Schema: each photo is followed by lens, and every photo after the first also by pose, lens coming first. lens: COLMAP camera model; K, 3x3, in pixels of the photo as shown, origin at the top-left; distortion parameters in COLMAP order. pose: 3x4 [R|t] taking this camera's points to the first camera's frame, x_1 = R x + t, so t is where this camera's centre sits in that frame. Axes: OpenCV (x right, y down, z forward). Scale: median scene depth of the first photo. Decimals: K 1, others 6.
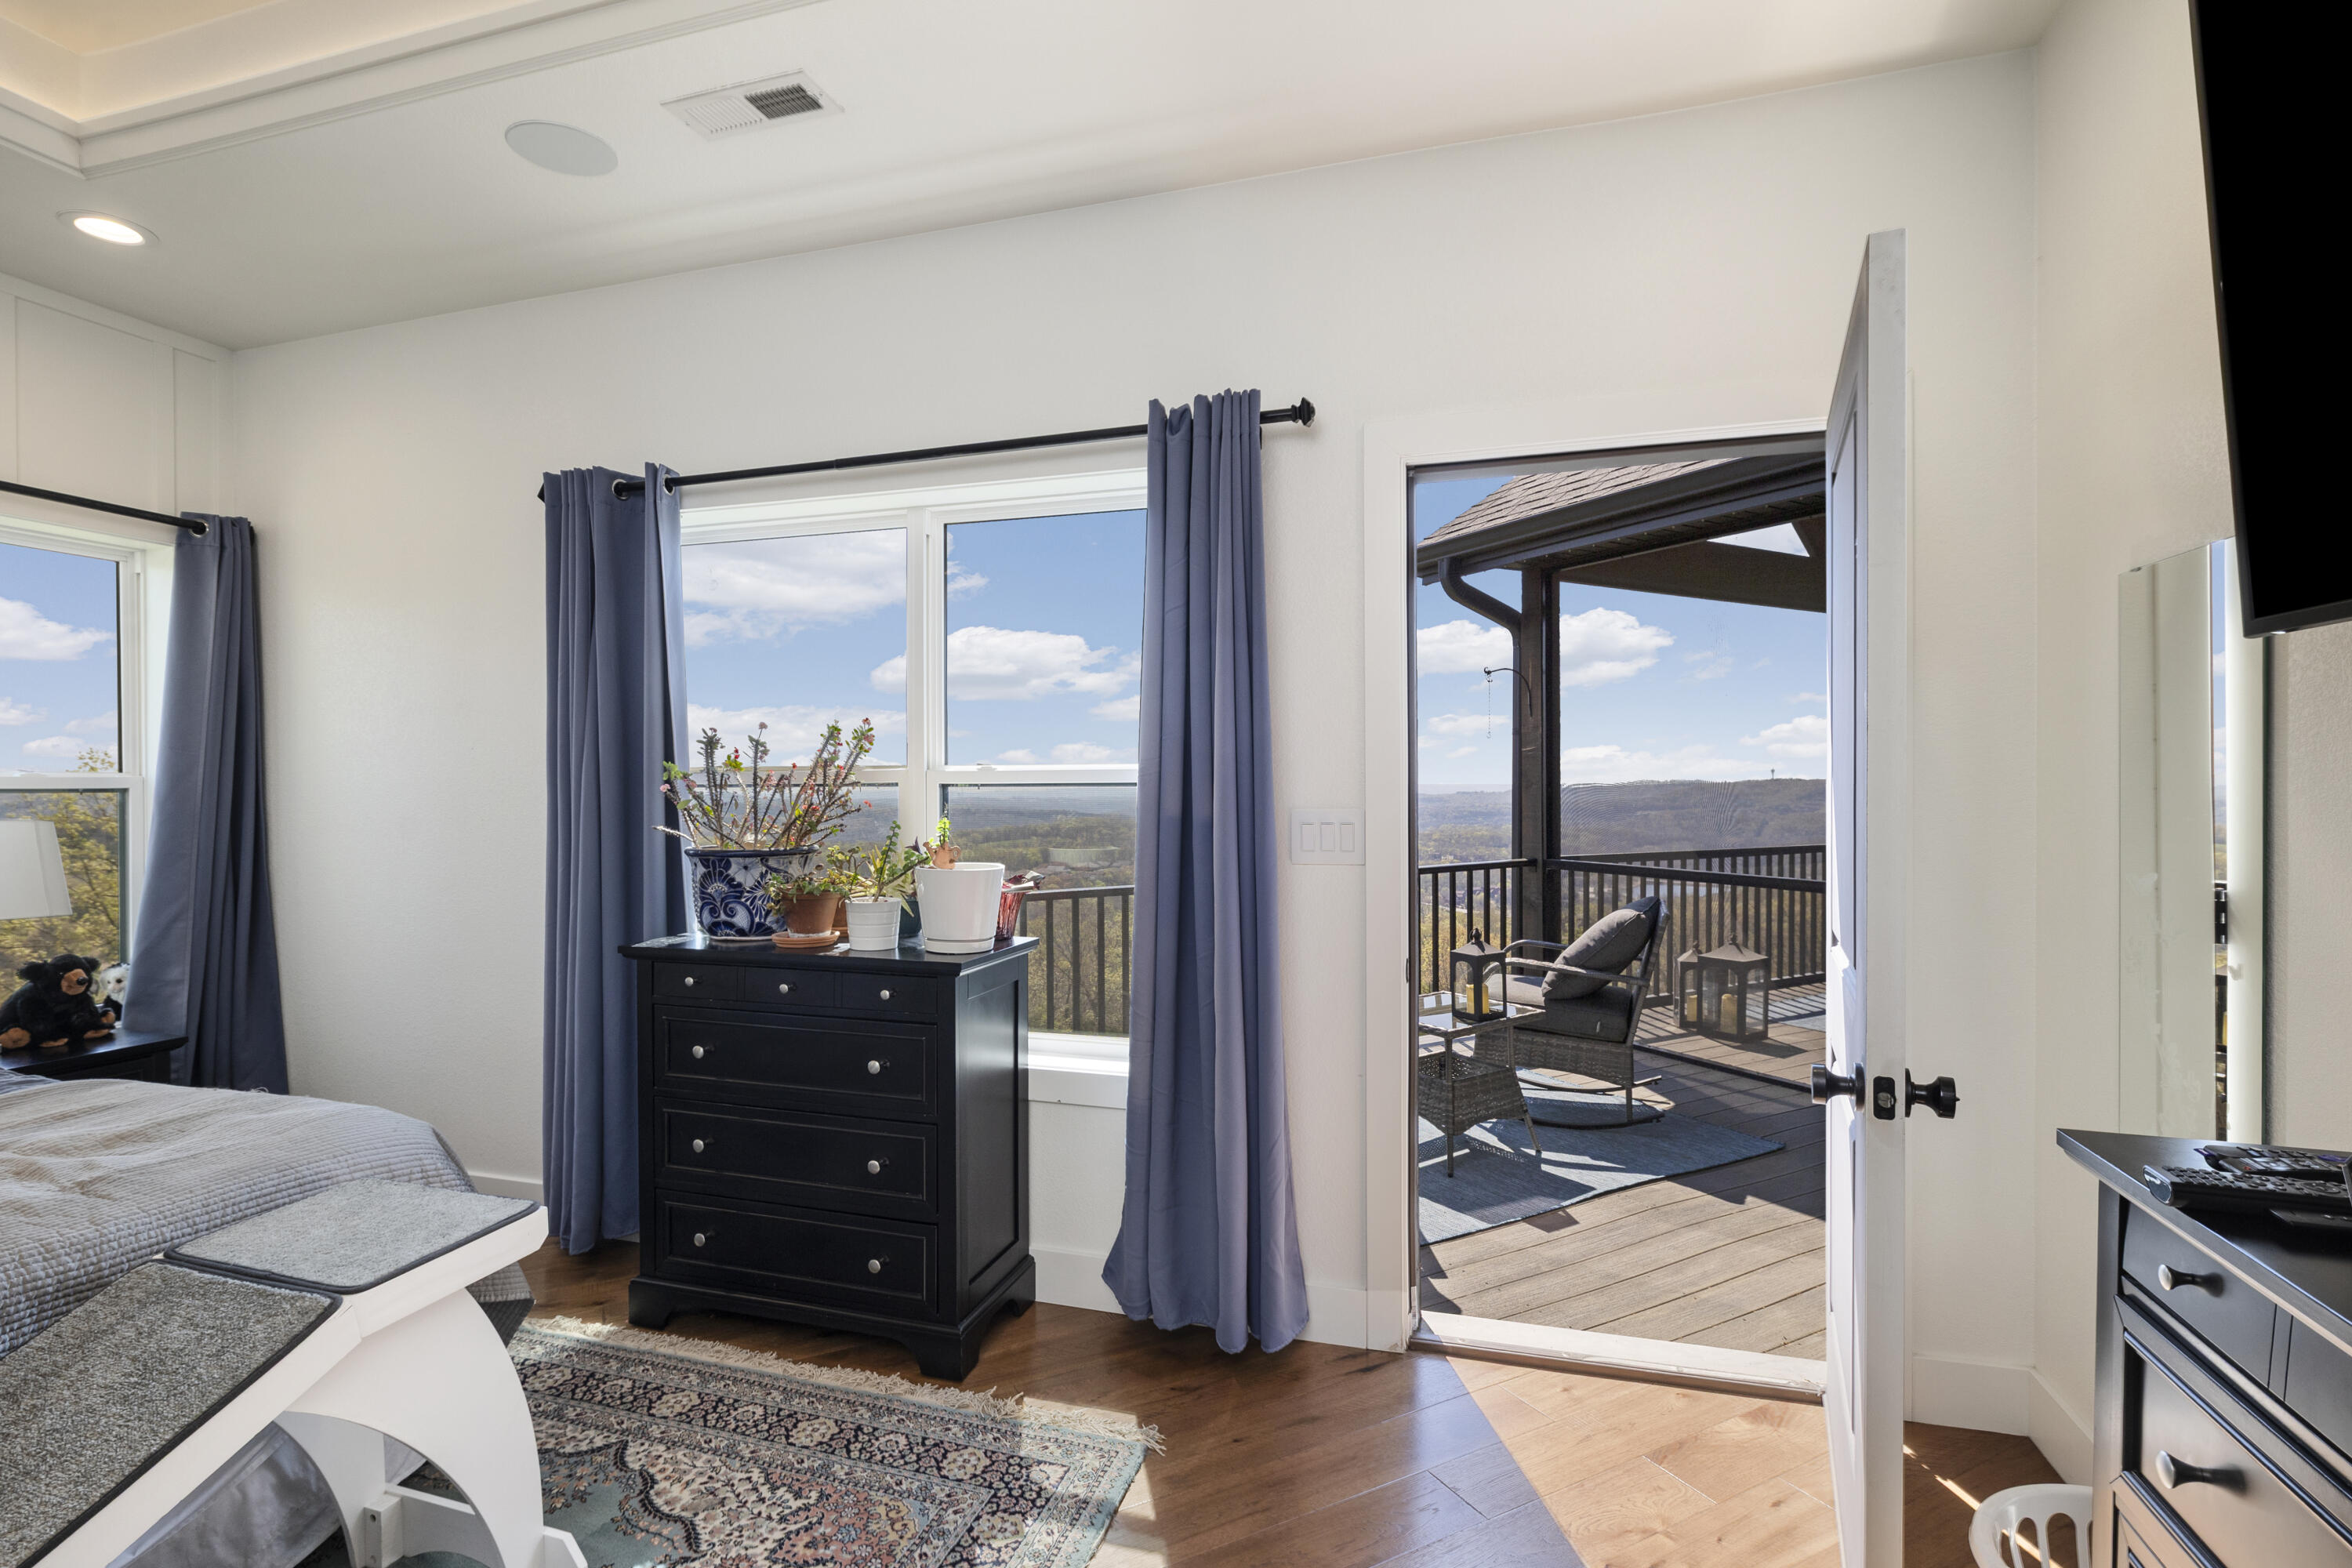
lens RADIAL K [[1112.2, 0, 1169.2], [0, 1112.2, 807.3], [0, 0, 1]] dist [-0.017757, 0.007401]
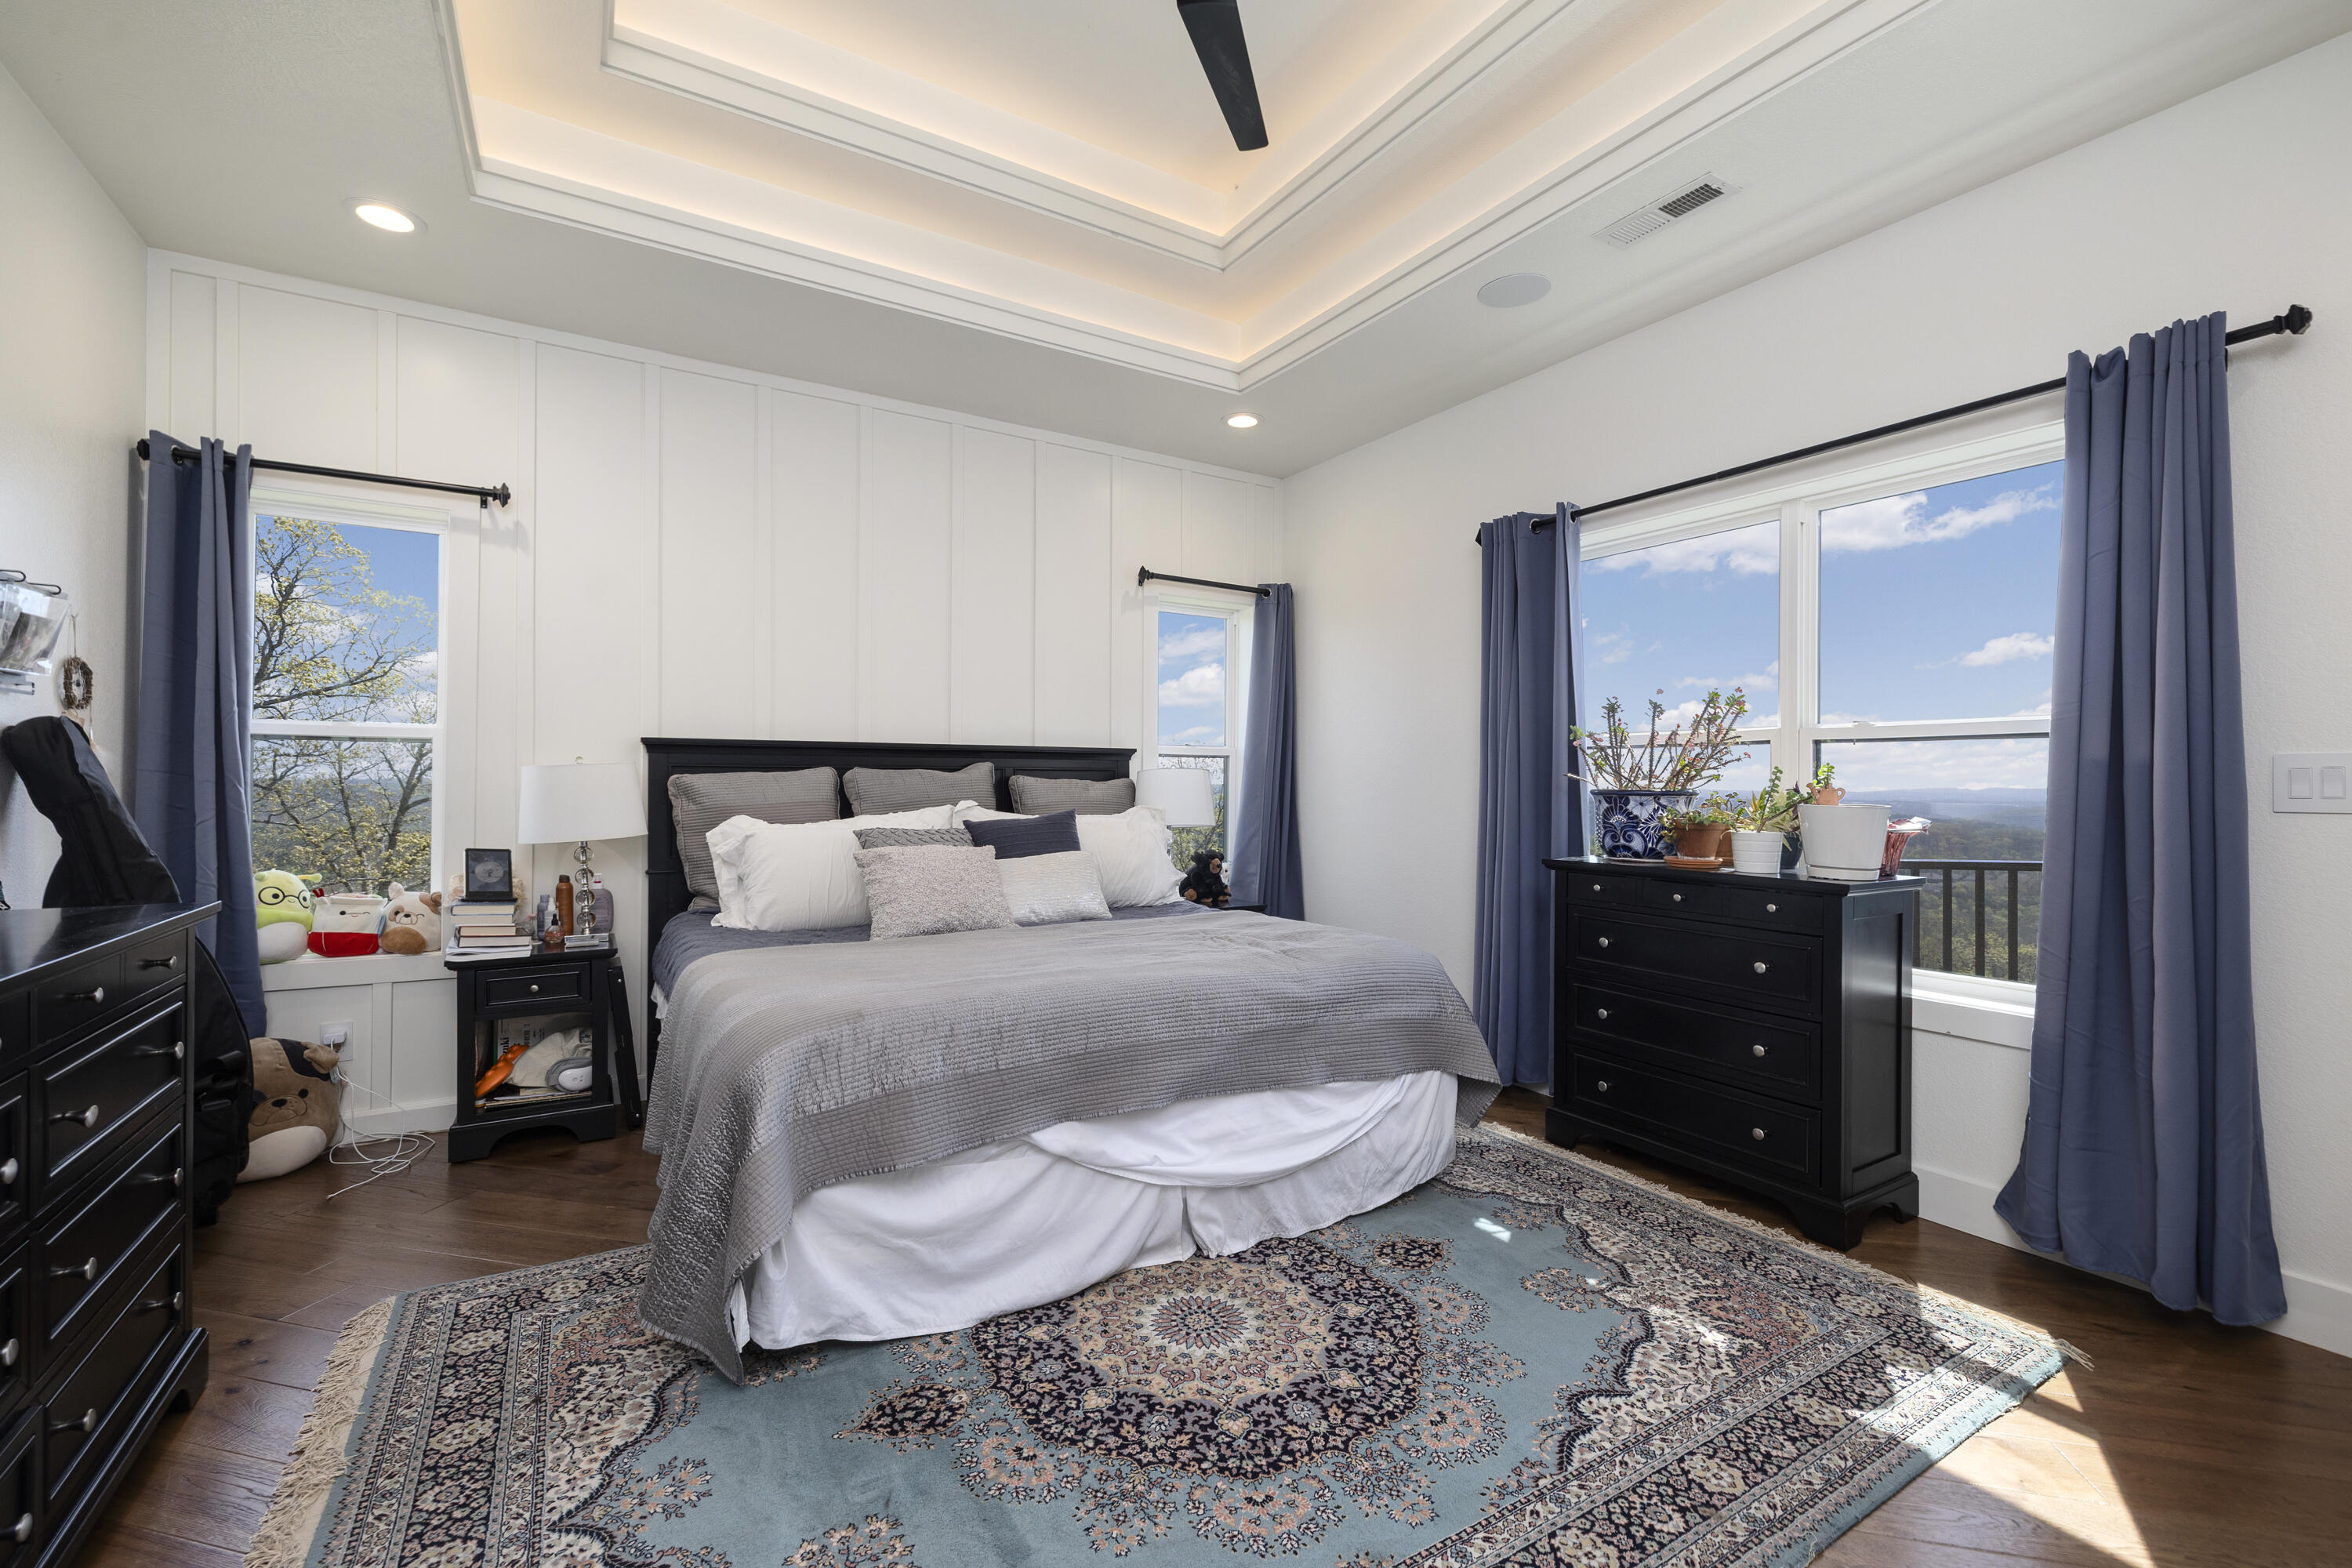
lens RADIAL K [[1001.1, 0, 1174.0], [0, 1001.1, 778.8], [0, 0, 1]] dist [0.000468, -0.000204]
pose [[0.751260, 0.004238, -0.659993, -0.026297], [-0.022824, 0.999548, -0.019562, 0.060877], [0.659611, 0.029760, 0.751017, -0.221332]]
